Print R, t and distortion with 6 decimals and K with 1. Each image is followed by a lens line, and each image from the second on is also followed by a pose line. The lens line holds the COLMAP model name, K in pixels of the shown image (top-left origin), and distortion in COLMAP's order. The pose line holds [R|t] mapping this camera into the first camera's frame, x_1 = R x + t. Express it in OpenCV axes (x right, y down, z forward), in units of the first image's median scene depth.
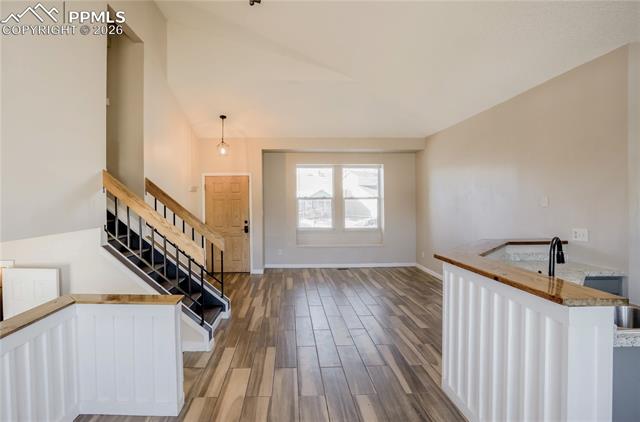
lens RADIAL K [[325.5, 0, 320.0], [0, 325.5, 211.0], [0, 0, 1]] dist [-0.000118, 0.000005]
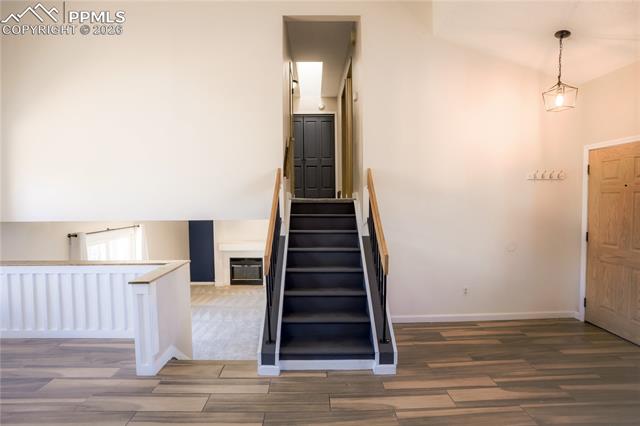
lens RADIAL K [[318.2, 0, 320.0], [0, 318.2, 213.0], [0, 0, 1]] dist [-0.021348, 0.000953]
pose [[-0.057903, 0.056058, -0.996747, 0.251503], [-0.020444, 0.998146, 0.057325, -0.023395], [0.998113, 0.023697, -0.056650, 0.656142]]
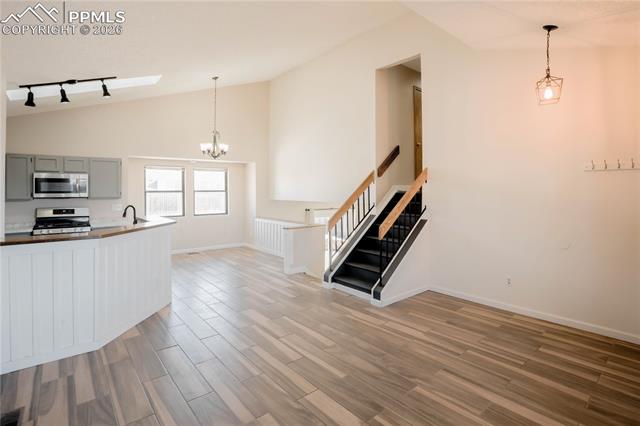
lens RADIAL K [[327.4, 0, 319.9], [0, 327.4, 194.2], [0, 0, 1]] dist [0.002024, 0.000572]
pose [[-0.812548, 0.016834, -0.582651, 0.321193], [-0.008584, 0.999129, 0.040837, -0.041324], [0.582830, 0.038184, -0.811696, 1.247845]]
